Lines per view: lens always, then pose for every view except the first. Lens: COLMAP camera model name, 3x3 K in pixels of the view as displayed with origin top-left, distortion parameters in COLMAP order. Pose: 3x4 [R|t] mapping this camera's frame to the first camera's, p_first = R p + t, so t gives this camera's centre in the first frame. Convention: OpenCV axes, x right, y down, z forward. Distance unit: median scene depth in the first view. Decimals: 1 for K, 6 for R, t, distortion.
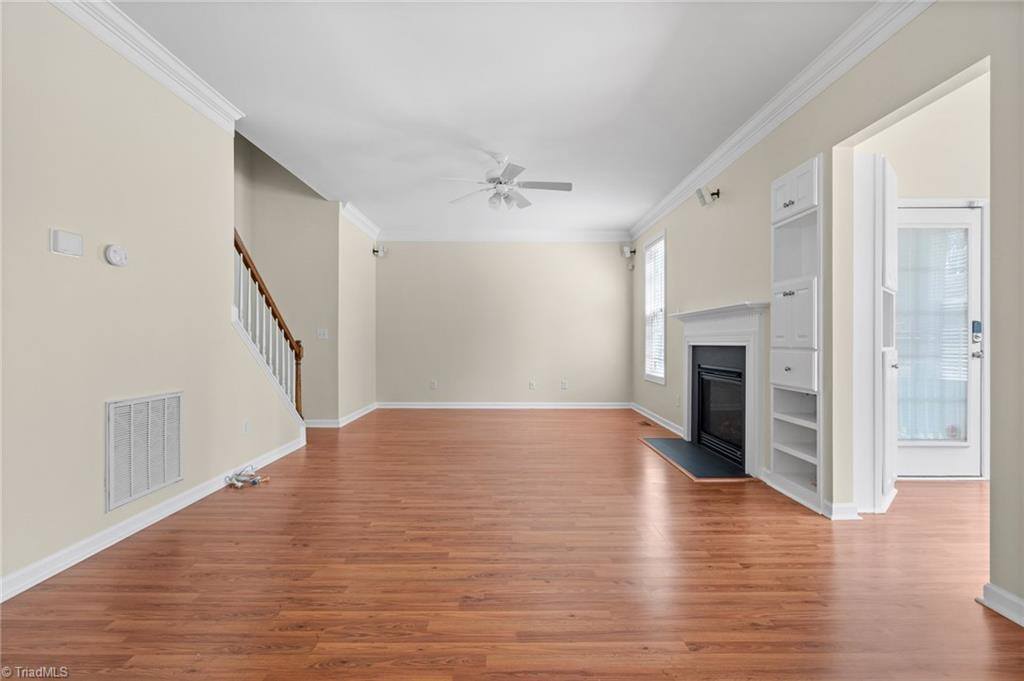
lens RADIAL K [[469.3, 0, 508.8], [0, 469.3, 342.3], [0, 0, 1]] dist [0.001088, -0.000030]
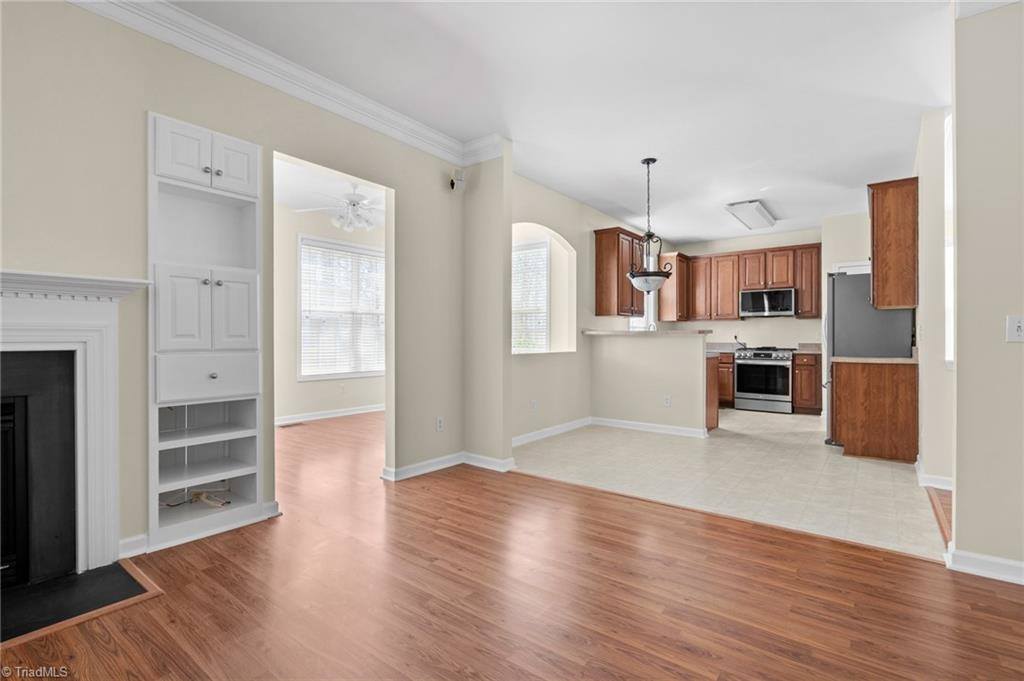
lens RADIAL K [[479.6, 0, 509.8], [0, 479.6, 341.5], [0, 0, 1]] dist [-0.000808, 0.000027]
pose [[-0.791857, -0.001031, 0.610705, -0.337370], [0.001677, 0.999991, 0.003863, -0.005736], [-0.610704, 0.004083, -0.791849, 1.453799]]
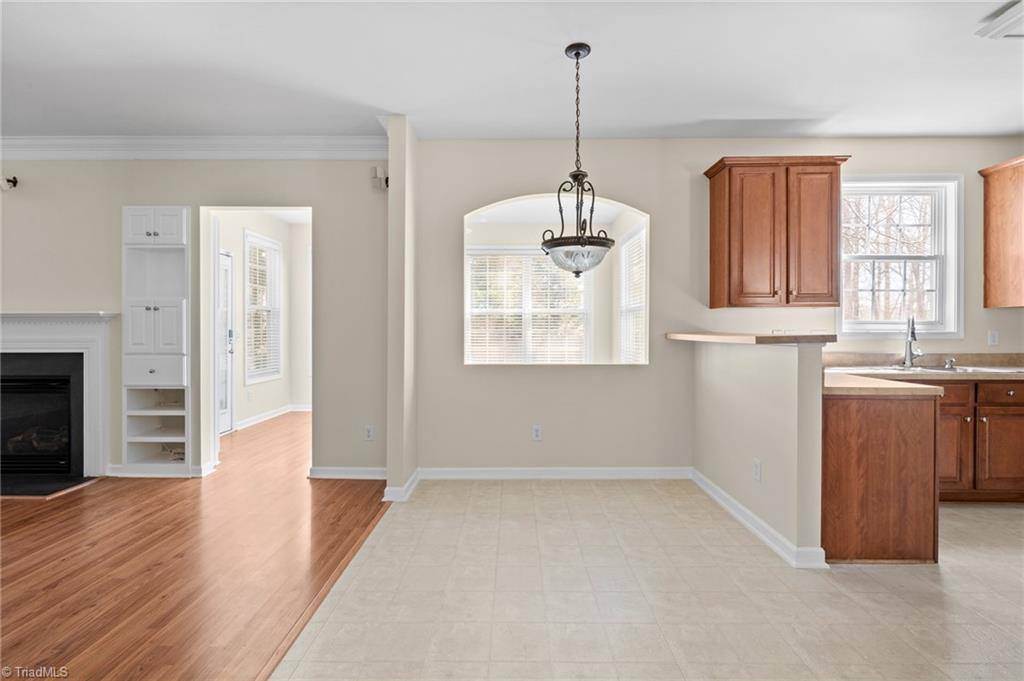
lens RADIAL K [[463.6, 0, 507.2], [0, 463.6, 333.0], [0, 0, 1]] dist [-0.000222, -0.000145]
pose [[0.014315, -0.004427, 0.999888, -0.628584], [0.001598, 0.999989, 0.004404, -0.048551], [-0.999896, 0.001535, 0.014322, 0.079381]]
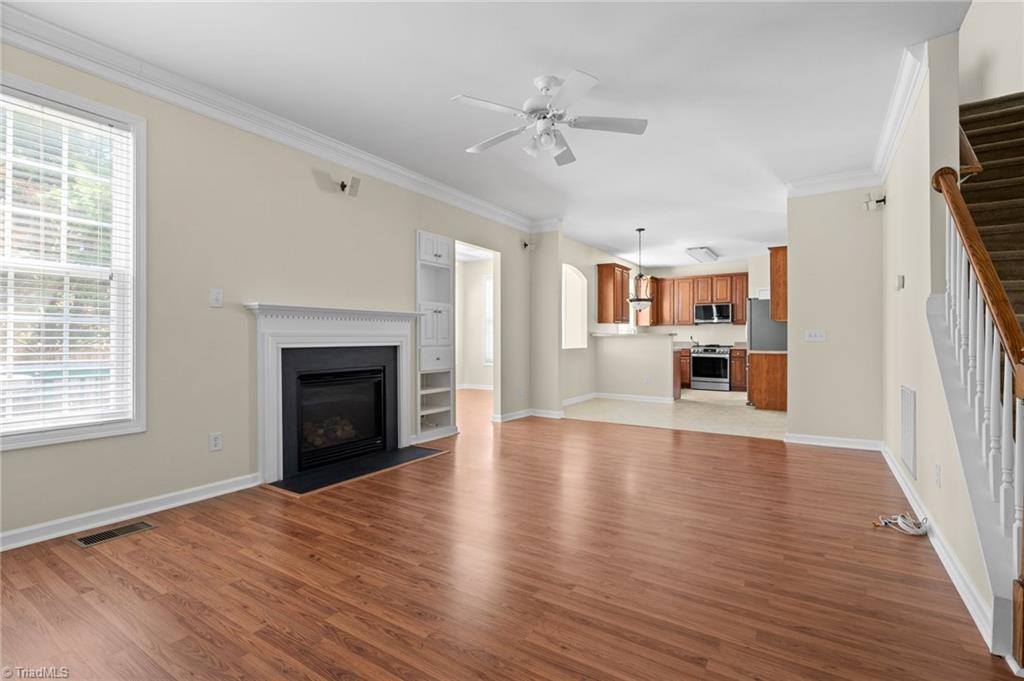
lens RADIAL K [[479.6, 0, 509.8], [0, 479.6, 341.5], [0, 0, 1]] dist [-0.000808, 0.000027]
pose [[-0.838389, -0.000542, 0.545072, -0.541644], [0.002725, 0.999983, 0.005186, -0.010902], [-0.545065, 0.005833, -0.838373, 2.424425]]
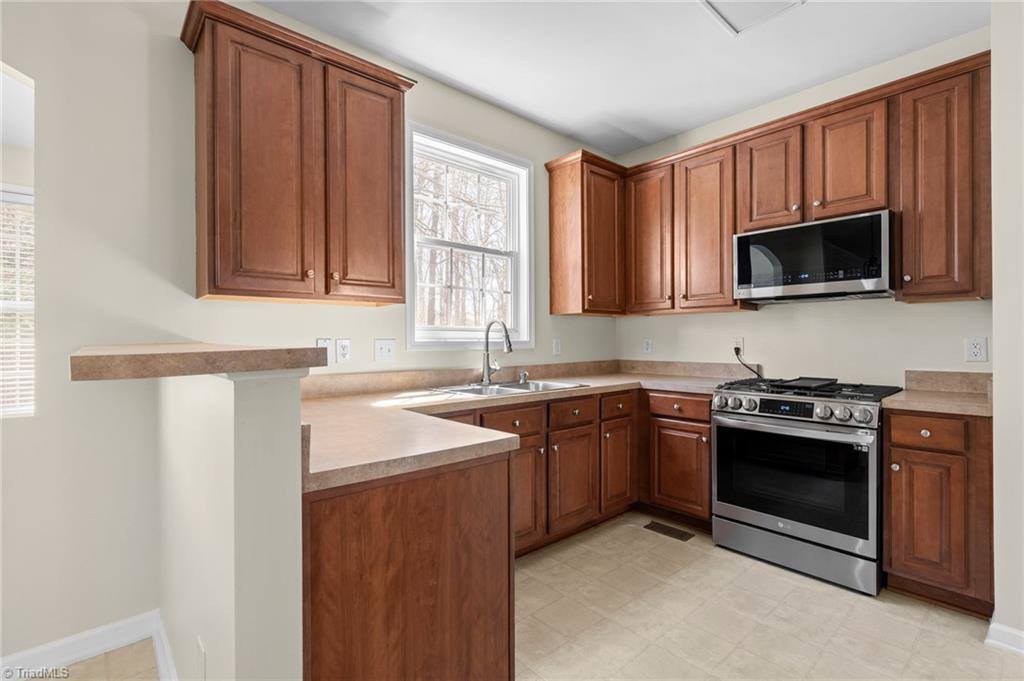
lens RADIAL K [[469.3, 0, 508.8], [0, 469.3, 342.3], [0, 0, 1]] dist [0.001088, -0.000030]
pose [[-0.660977, 0.000795, 0.750406, -0.166097], [0.005734, 0.999976, 0.003991, -0.045217], [-0.750384, 0.006941, -0.660965, -0.342482]]
